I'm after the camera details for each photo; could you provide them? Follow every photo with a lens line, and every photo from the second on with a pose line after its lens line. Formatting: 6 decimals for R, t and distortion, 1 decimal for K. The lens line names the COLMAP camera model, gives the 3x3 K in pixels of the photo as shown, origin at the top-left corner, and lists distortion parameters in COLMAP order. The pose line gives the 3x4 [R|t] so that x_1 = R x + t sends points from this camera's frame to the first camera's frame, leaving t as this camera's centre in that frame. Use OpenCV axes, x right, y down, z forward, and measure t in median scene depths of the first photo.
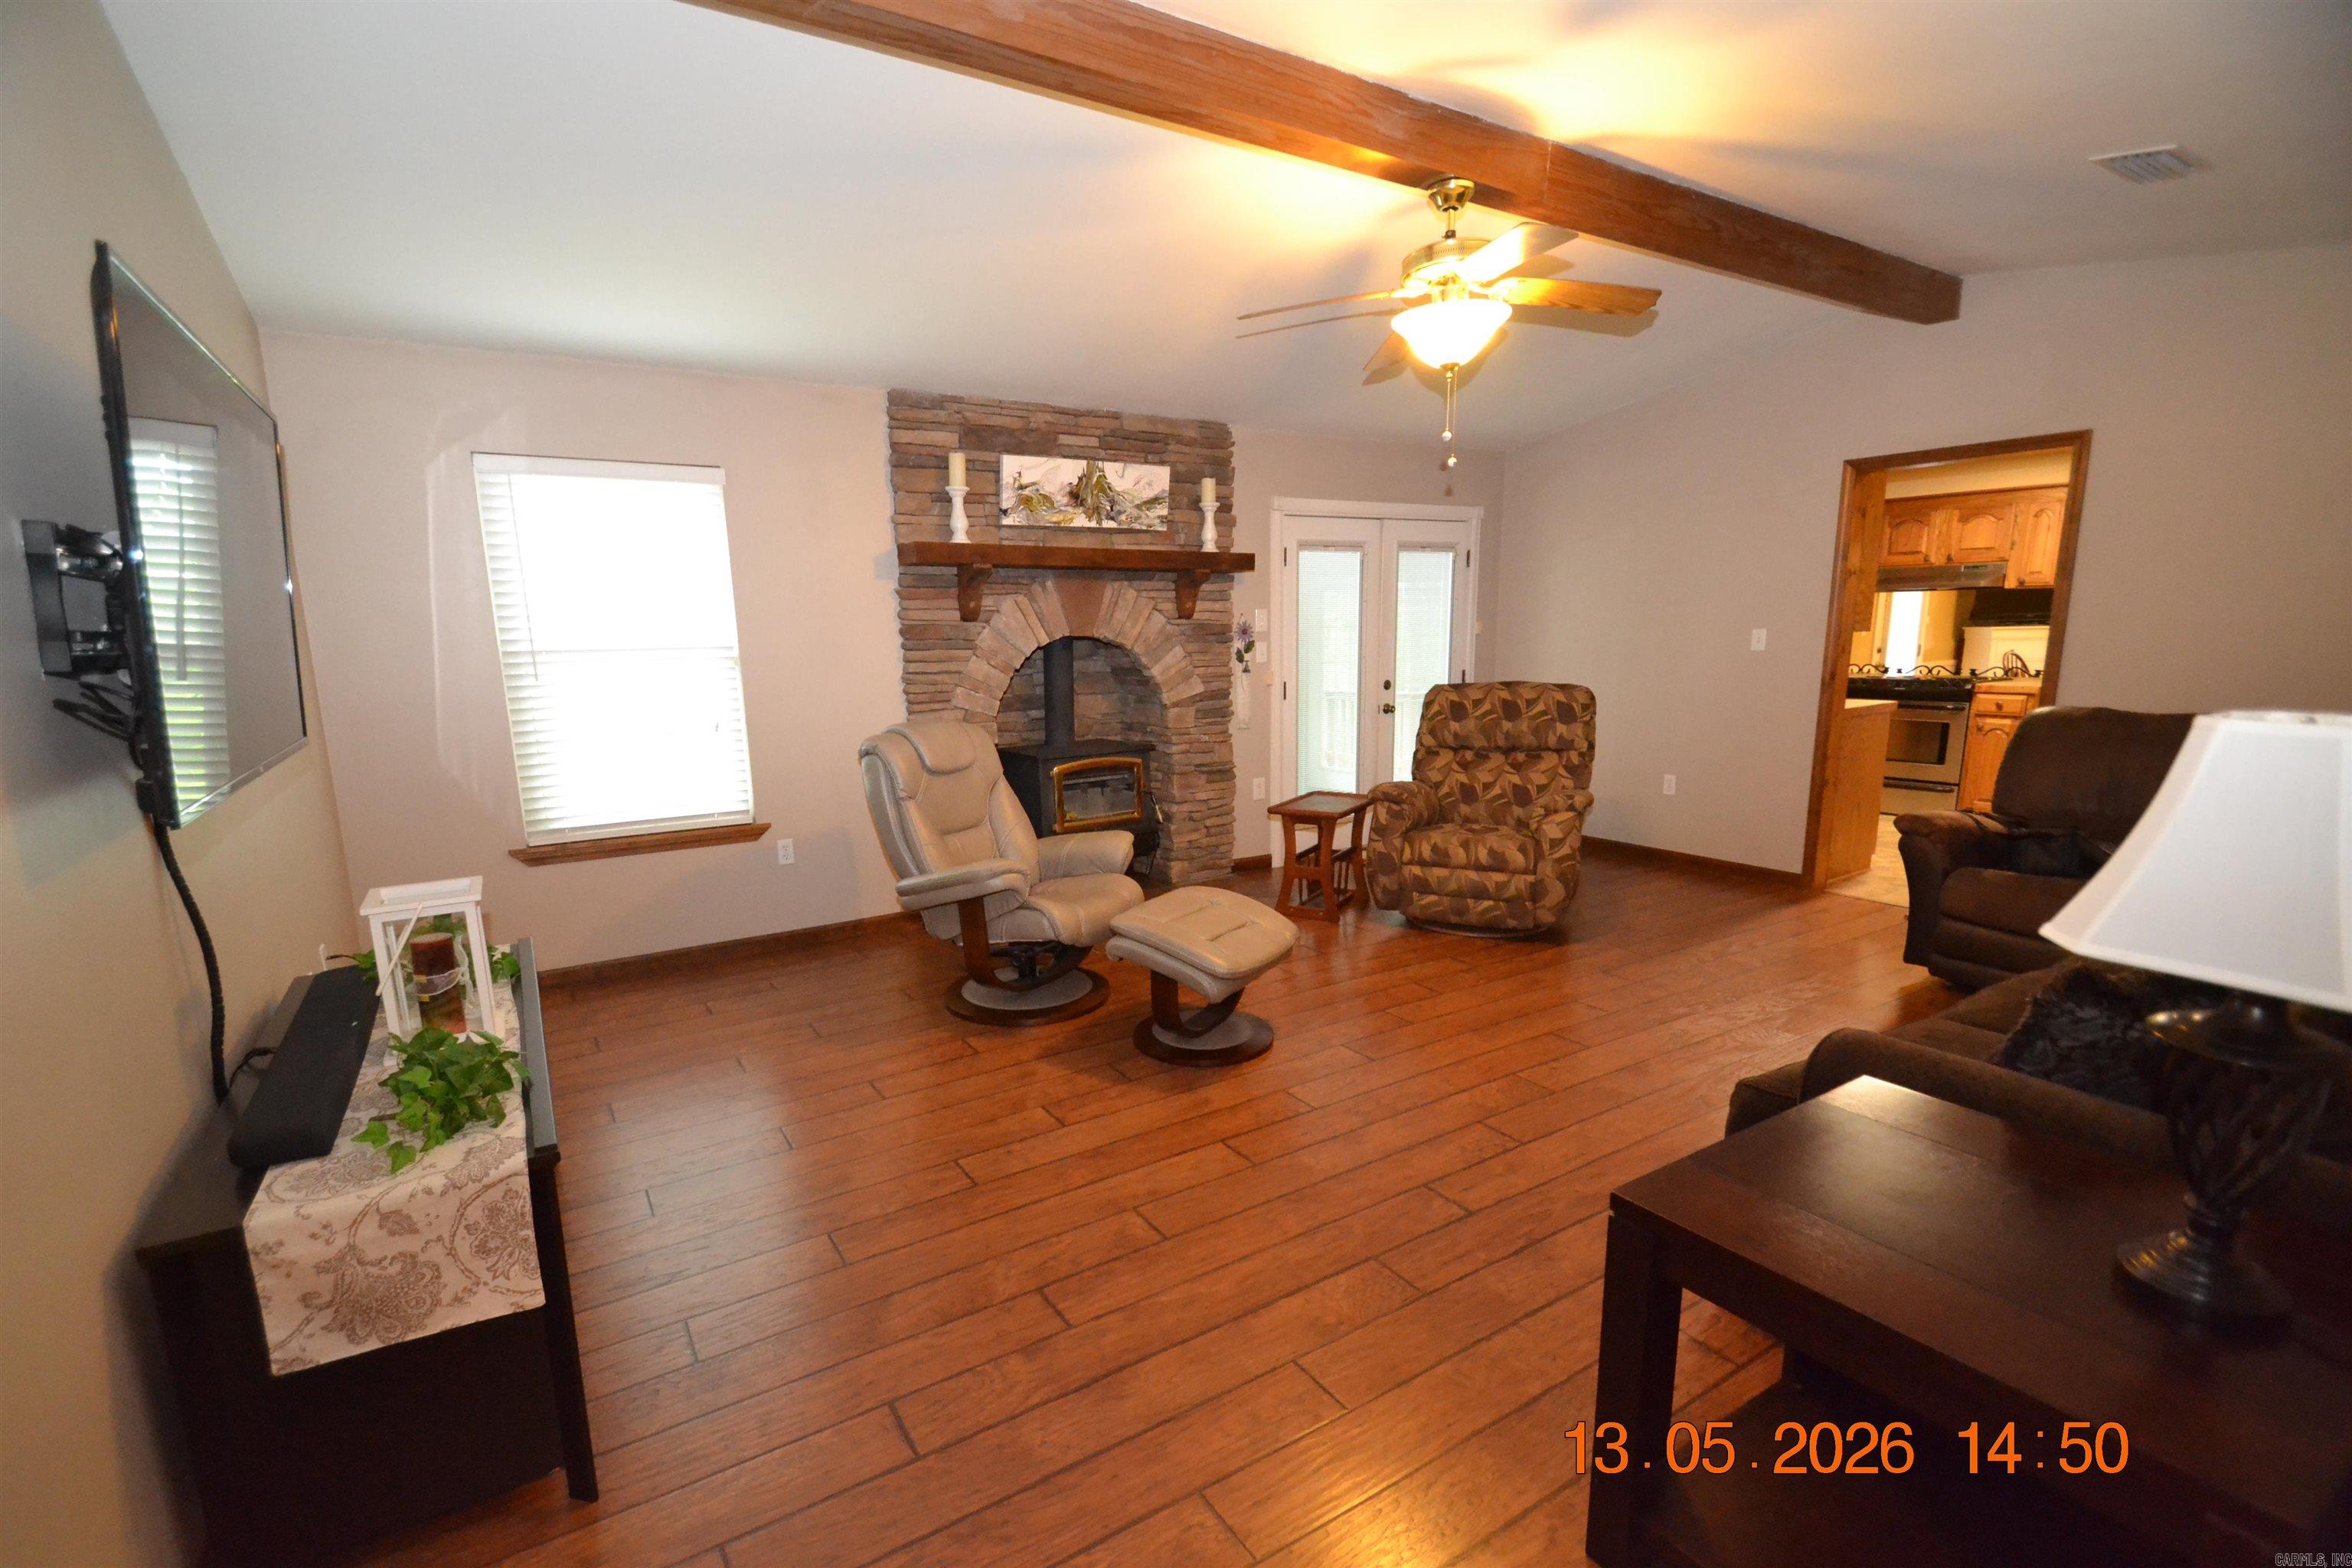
lens RADIAL K [[1076.8, 0, 1169.6], [0, 1076.8, 829.0], [0, 0, 1]] dist [0.001753, -0.006646]
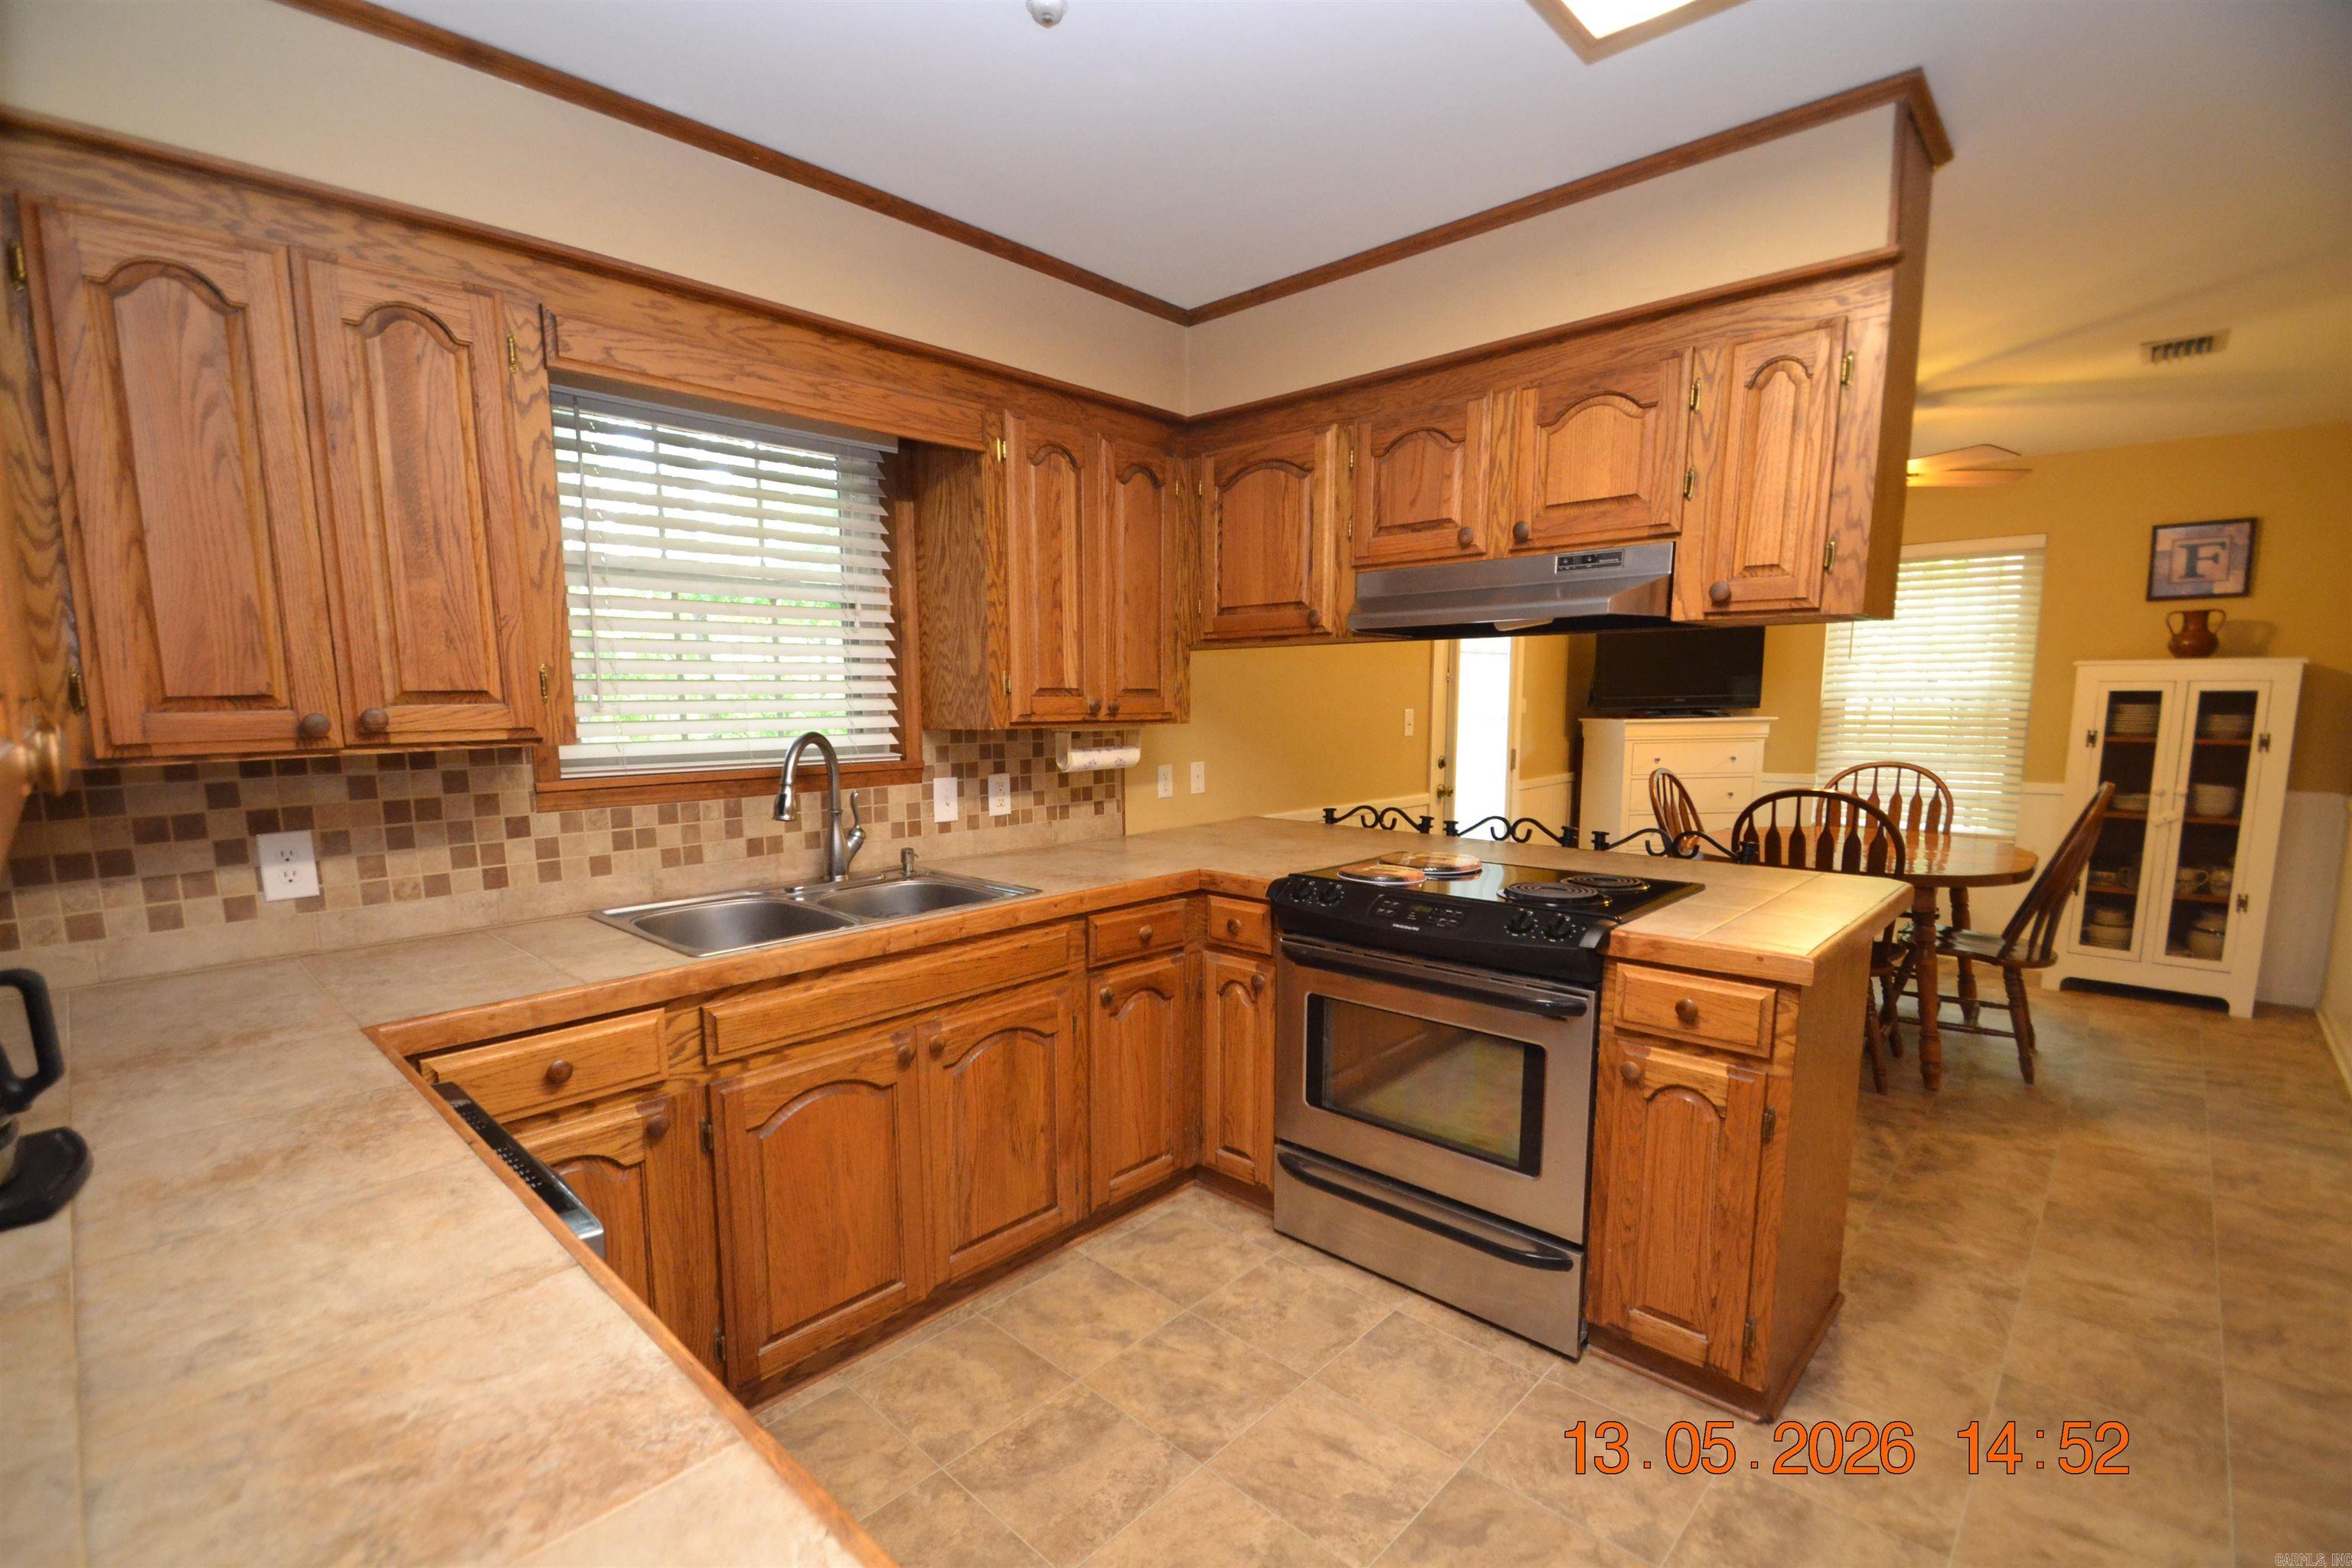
lens RADIAL K [[1052.4, 0, 1143.5], [0, 1052.4, 841.2], [0, 0, 1]] dist [0.020131, -0.019151]
pose [[0.973195, -0.025354, 0.228578, 0.542470], [0.037130, 0.998187, -0.047365, -0.147256], [-0.226963, 0.054582, 0.972373, 0.723901]]
